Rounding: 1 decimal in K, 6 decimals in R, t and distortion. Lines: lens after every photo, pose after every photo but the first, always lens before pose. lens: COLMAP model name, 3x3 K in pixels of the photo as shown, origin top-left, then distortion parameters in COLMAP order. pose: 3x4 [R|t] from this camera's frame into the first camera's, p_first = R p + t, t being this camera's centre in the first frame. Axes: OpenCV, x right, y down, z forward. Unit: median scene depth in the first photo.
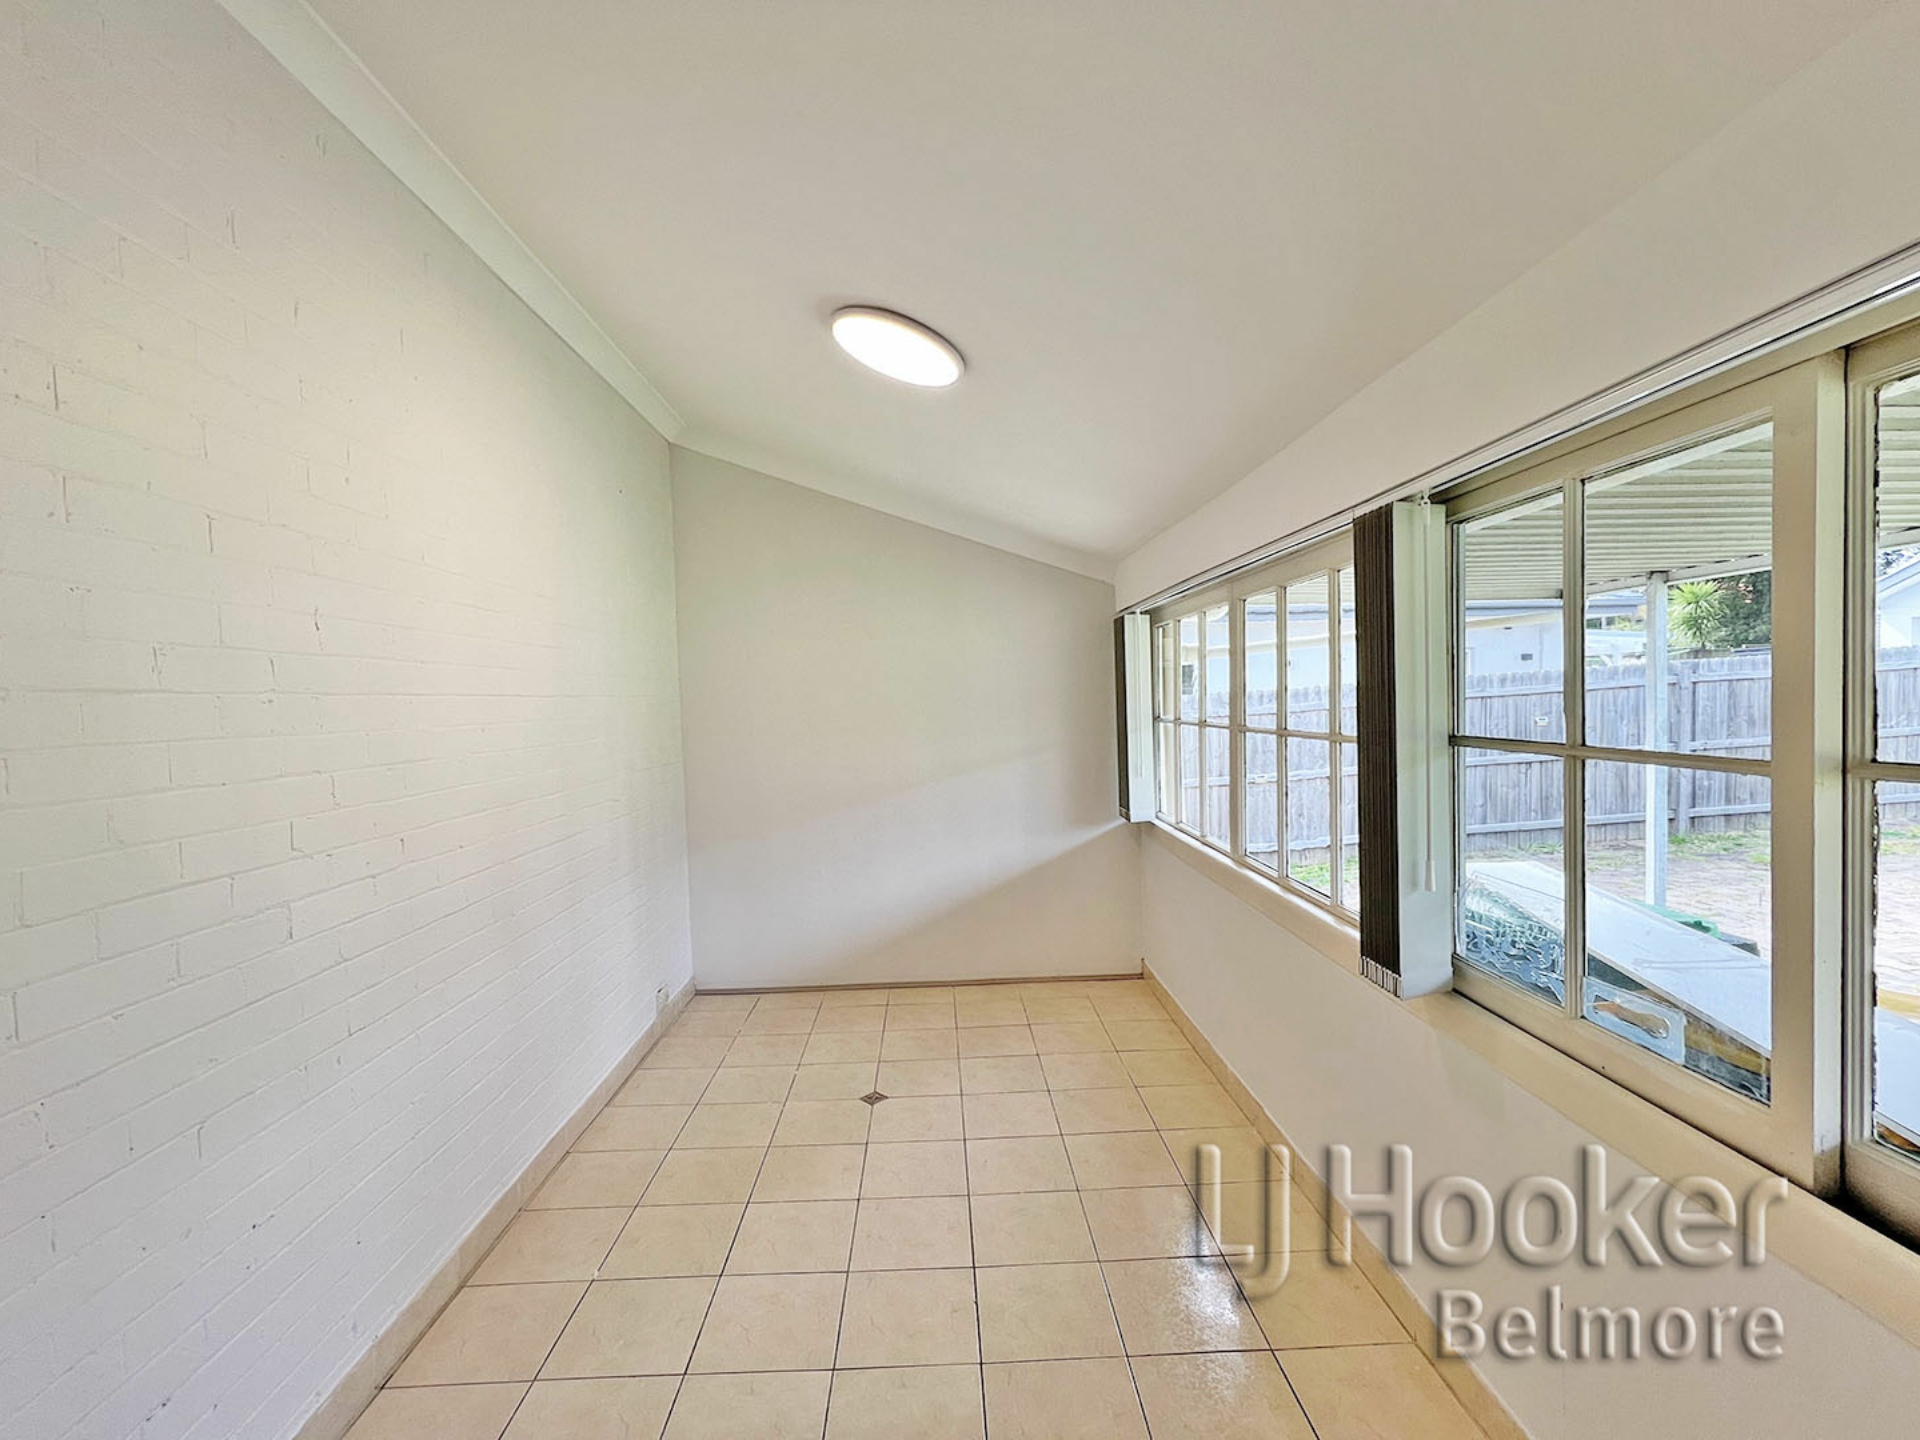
lens RADIAL K [[873.3, 0, 950.1], [0, 873.3, 716.3], [0, 0, 1]] dist [0.012397, 0.000142]
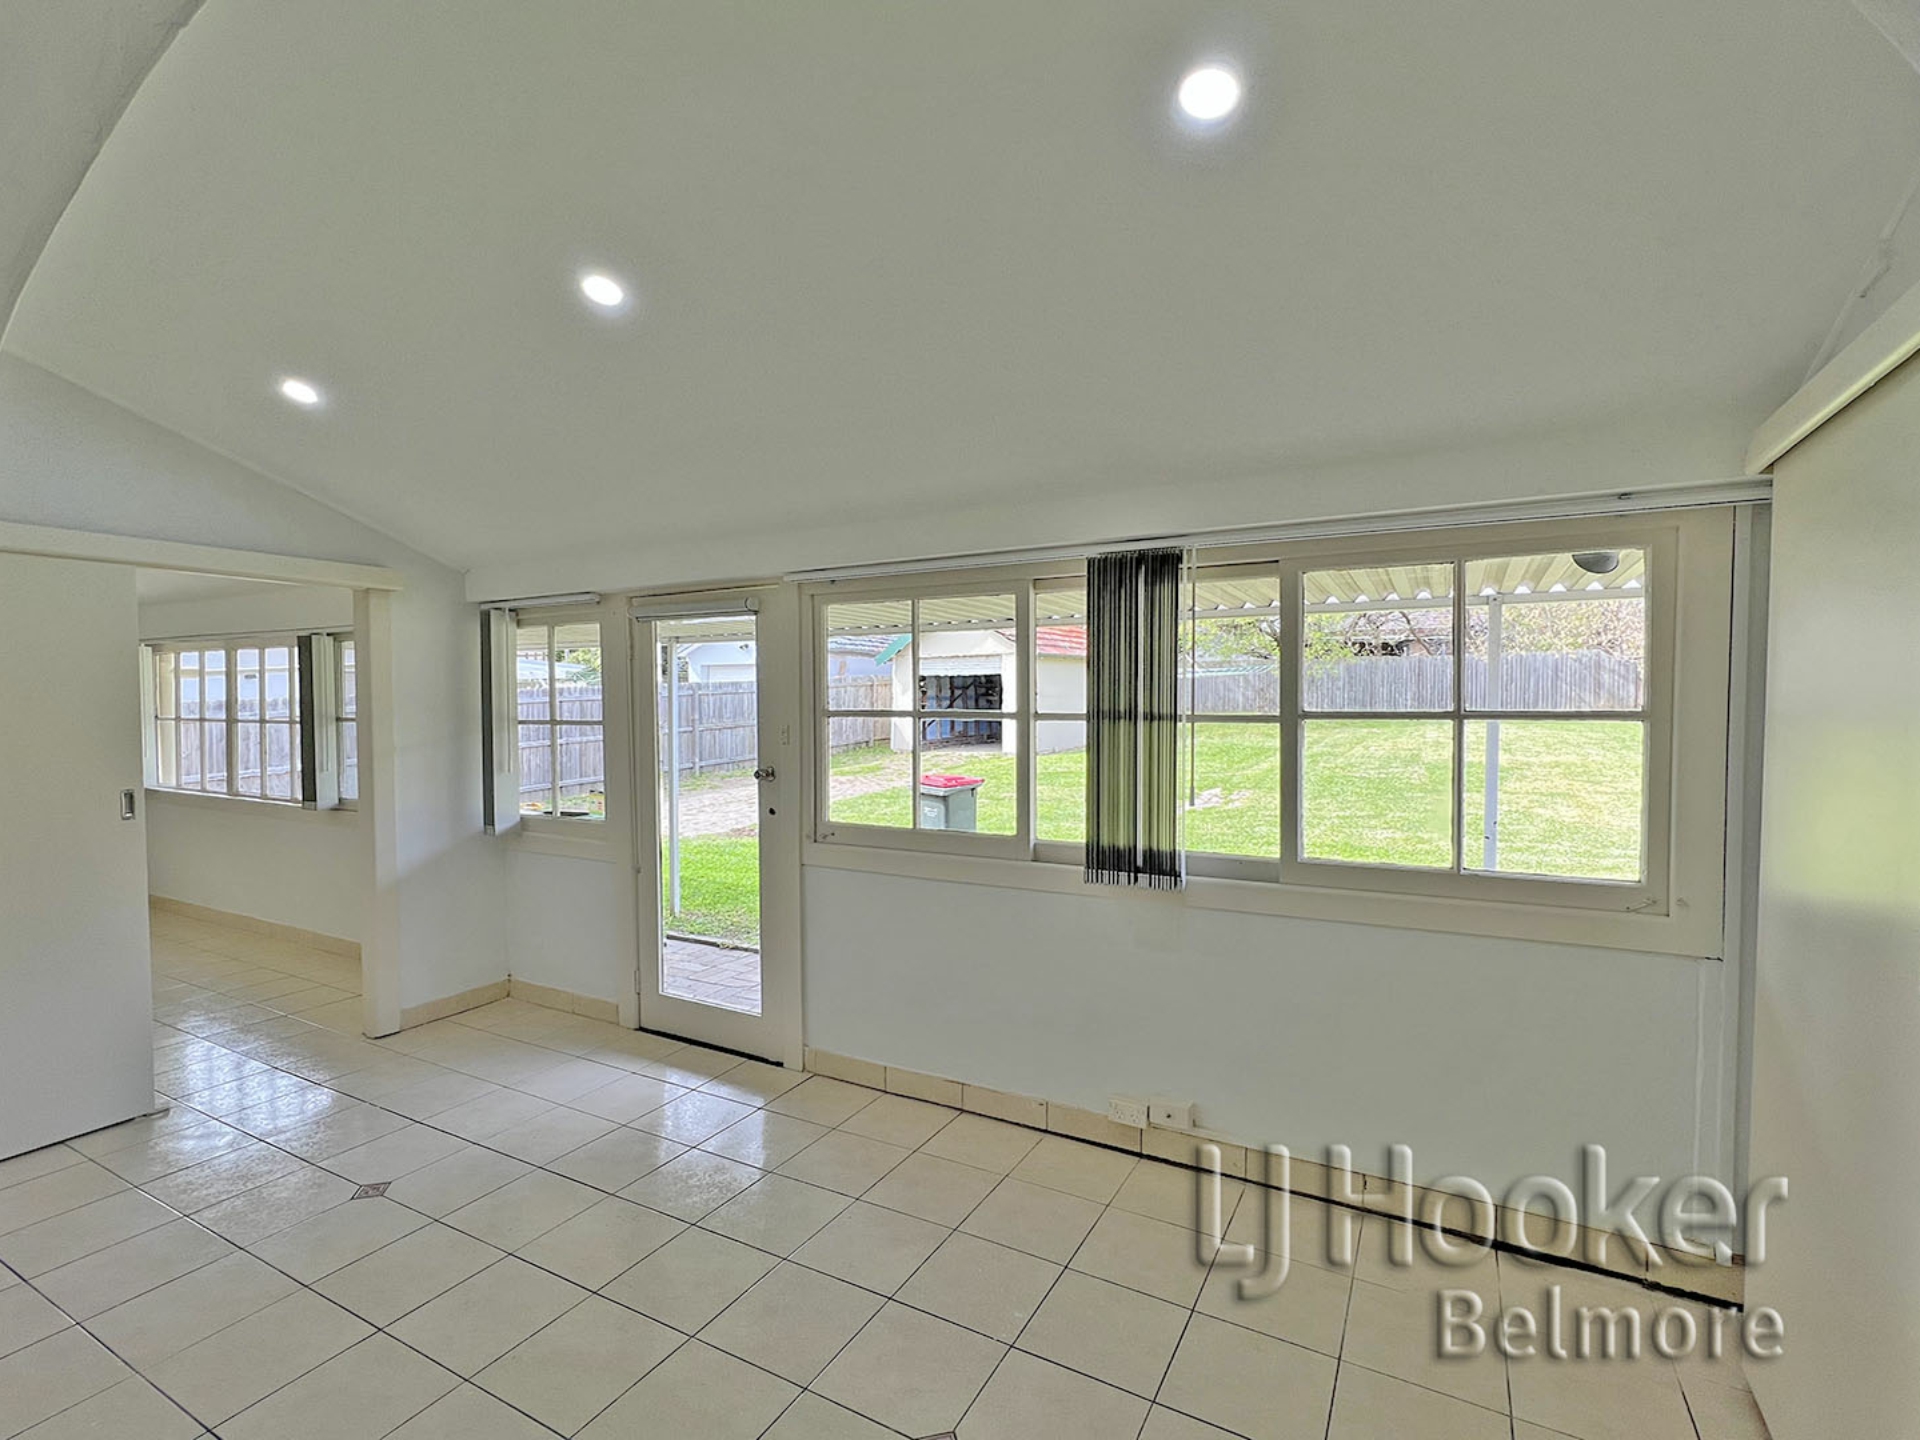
lens RADIAL K [[873.3, 0, 950.1], [0, 873.3, 716.3], [0, 0, 1]] dist [0.012397, 0.000142]
pose [[0.510045, 0.008923, 0.860102, -0.583478], [0.007597, 0.999860, -0.014878, 0.054463], [-0.860114, 0.014123, 0.509906, -1.460658]]
